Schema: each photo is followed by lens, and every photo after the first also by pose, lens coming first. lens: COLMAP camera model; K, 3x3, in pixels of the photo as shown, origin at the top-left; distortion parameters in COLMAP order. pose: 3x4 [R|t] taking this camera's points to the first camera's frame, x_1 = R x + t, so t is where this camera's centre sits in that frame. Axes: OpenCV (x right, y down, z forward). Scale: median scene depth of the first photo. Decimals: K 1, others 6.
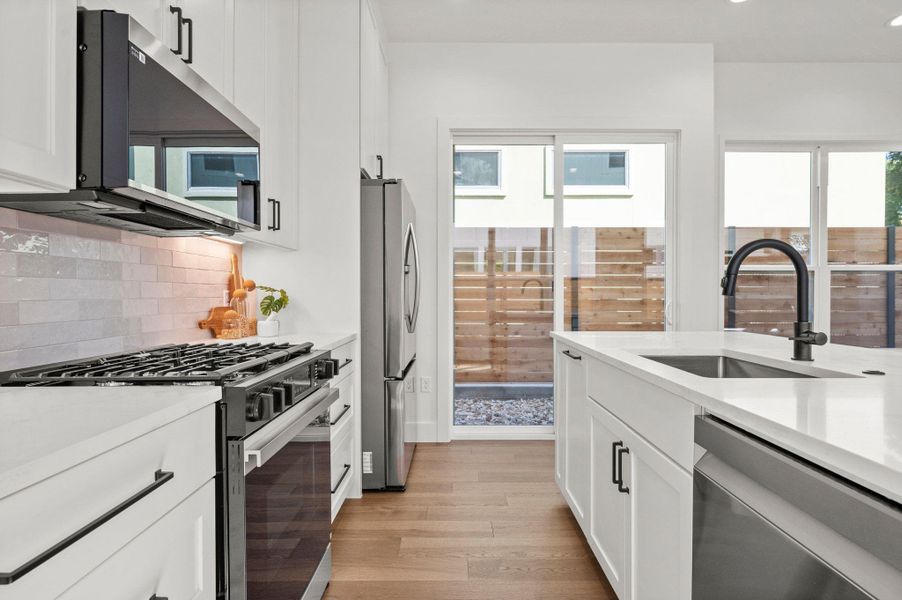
lens RADIAL K [[478.3, 0, 453.0], [0, 478.3, 305.4], [0, 0, 1]] dist [0.002999, 0.000335]
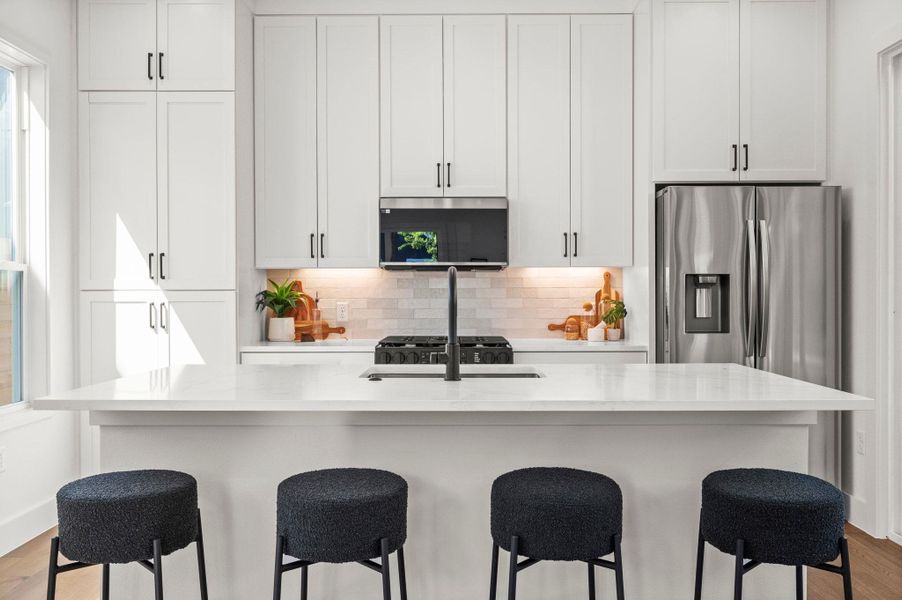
lens RADIAL K [[768.5, 0, 449.1], [0, 768.5, 302.6], [0, 0, 1]] dist [-0.004587, -0.006748]
pose [[0.022658, 0.015264, -0.999627, 0.772234], [-0.022233, 0.999644, 0.014760, -0.026379], [0.999496, 0.021890, 0.022990, 0.286868]]
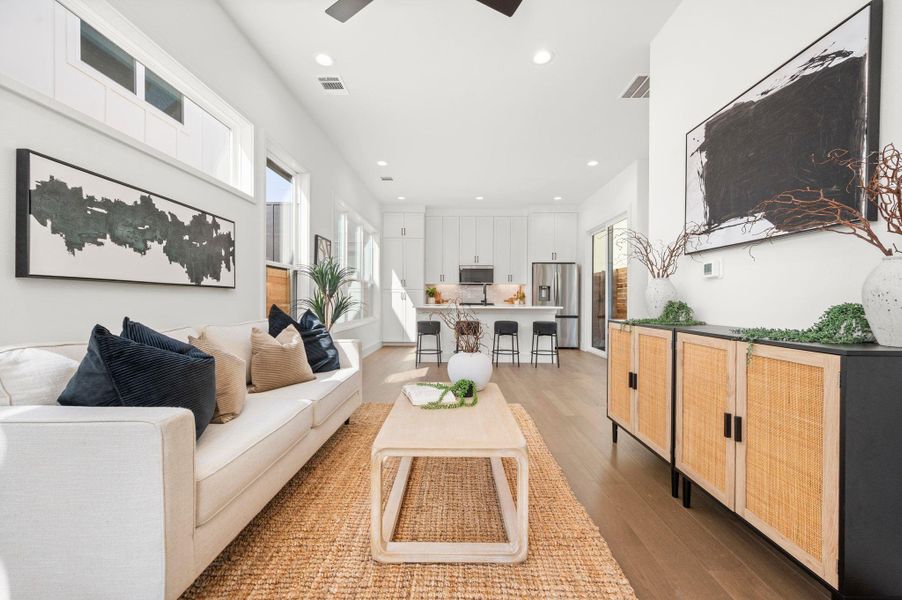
lens RADIAL K [[358.1, 0, 450.6], [0, 358.1, 302.9], [0, 0, 1]] dist [0.002174, -0.000454]
pose [[0.008872, 0.014503, -0.999855, 1.468737], [-0.030161, 0.999444, 0.014229, 0.010789], [0.999506, 0.030031, 0.009304, 0.172082]]
